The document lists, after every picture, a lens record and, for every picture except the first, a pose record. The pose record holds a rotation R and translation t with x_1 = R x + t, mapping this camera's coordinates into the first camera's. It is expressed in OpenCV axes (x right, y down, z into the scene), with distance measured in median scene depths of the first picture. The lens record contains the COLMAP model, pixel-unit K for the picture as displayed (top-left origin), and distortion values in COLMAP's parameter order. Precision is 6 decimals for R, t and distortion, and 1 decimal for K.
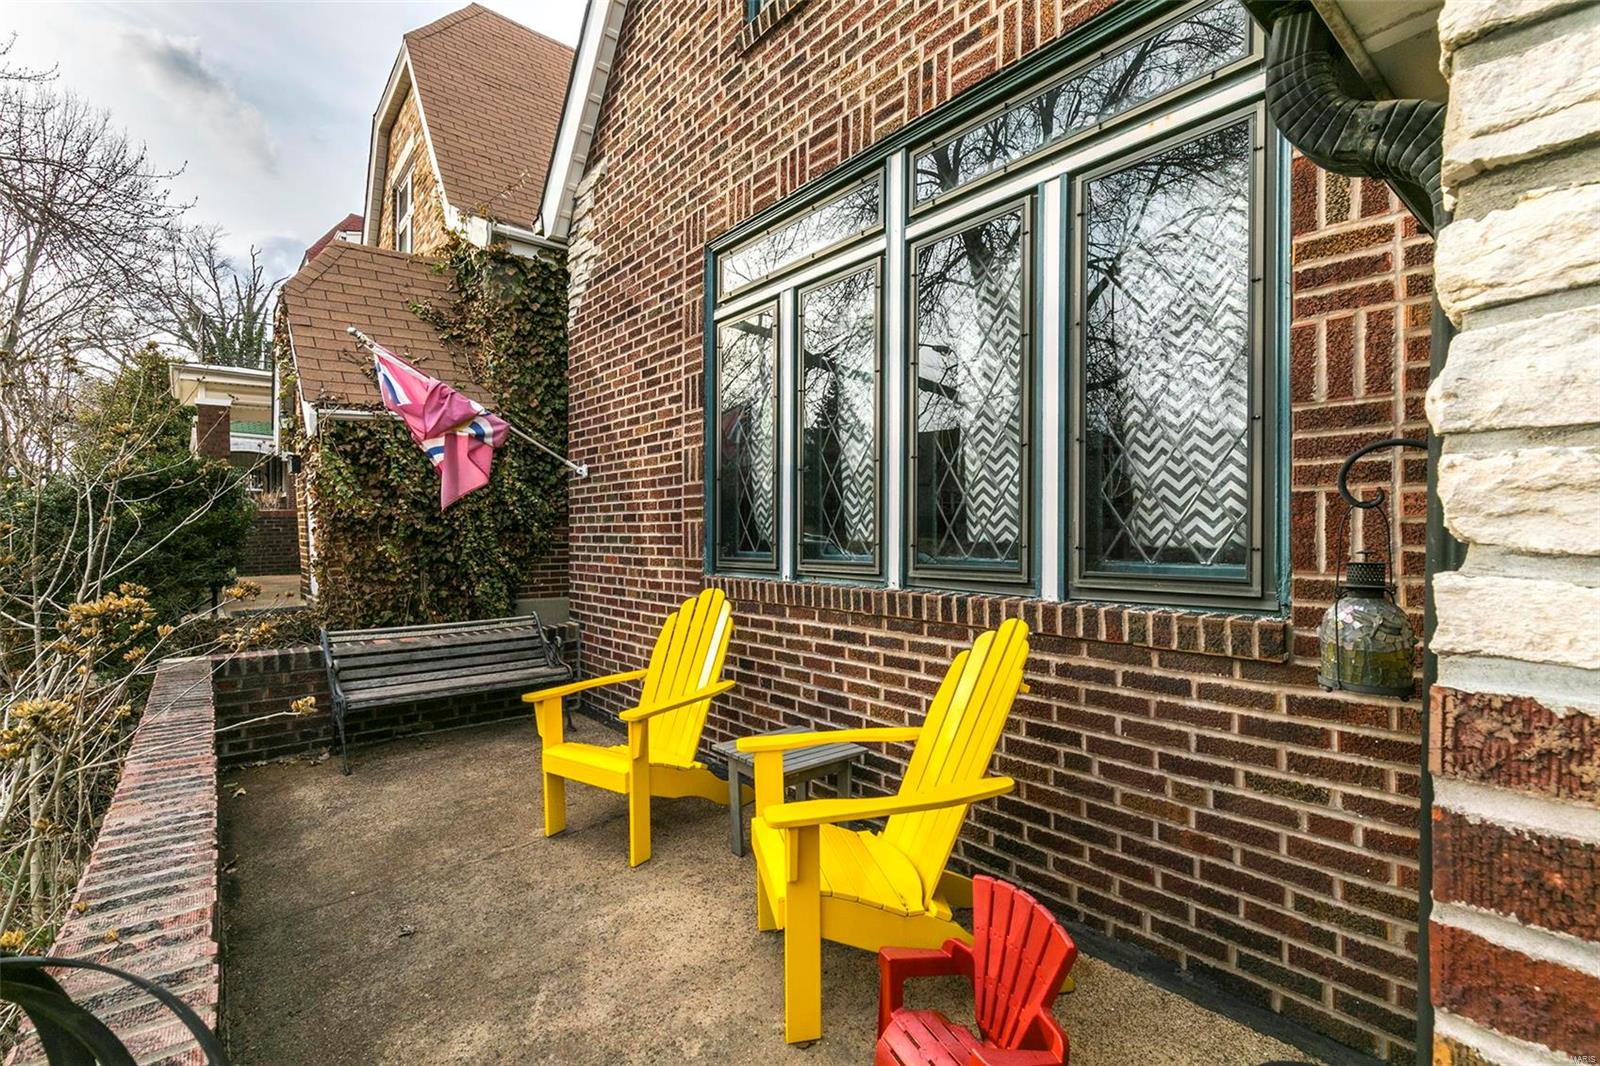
lens RADIAL K [[722.9, 0, 803.2], [0, 722.9, 537.7], [0, 0, 1]] dist [0.010239, -0.001913]
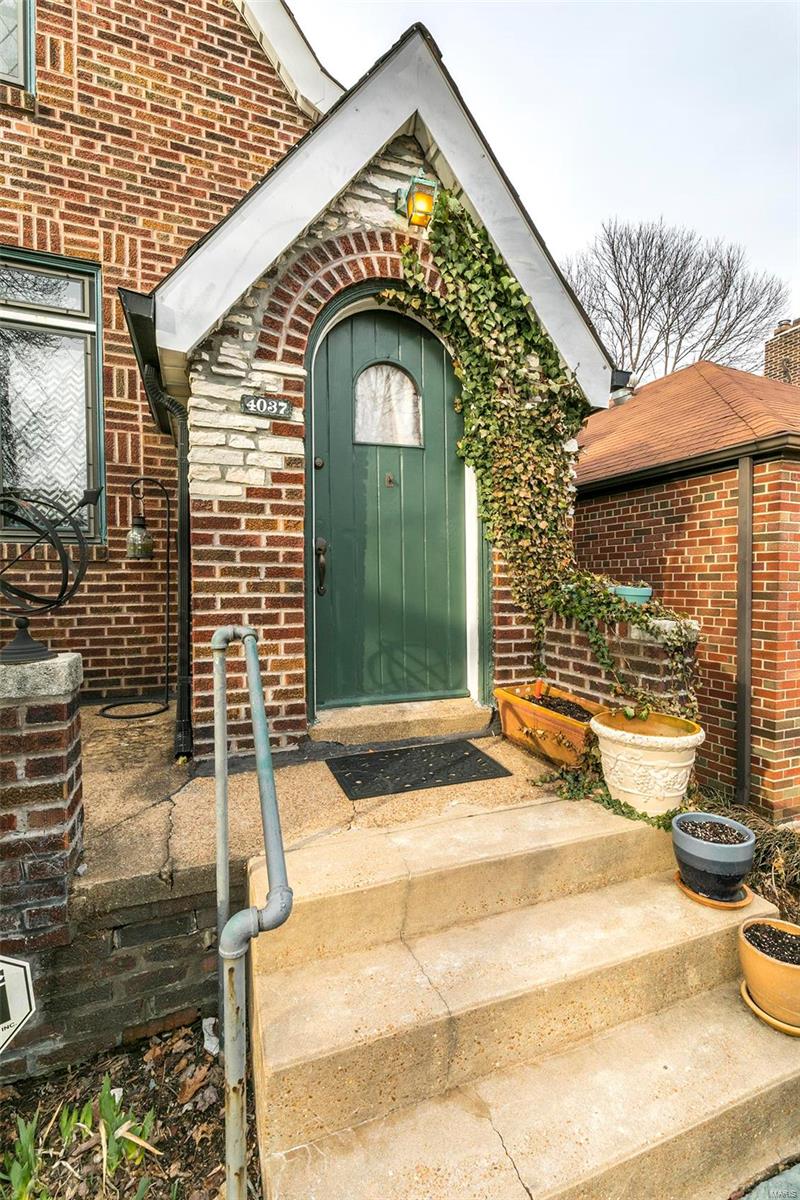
lens RADIAL K [[542.1, 0, 403.9], [0, 542.1, 593.7], [0, 0, 1]] dist [0.010239, -0.001913]
pose [[0.322010, -0.022548, 0.946468, -0.853703], [0.006972, 0.999746, 0.021445, 0.260550], [-0.946711, -0.000307, 0.322085, -0.648808]]
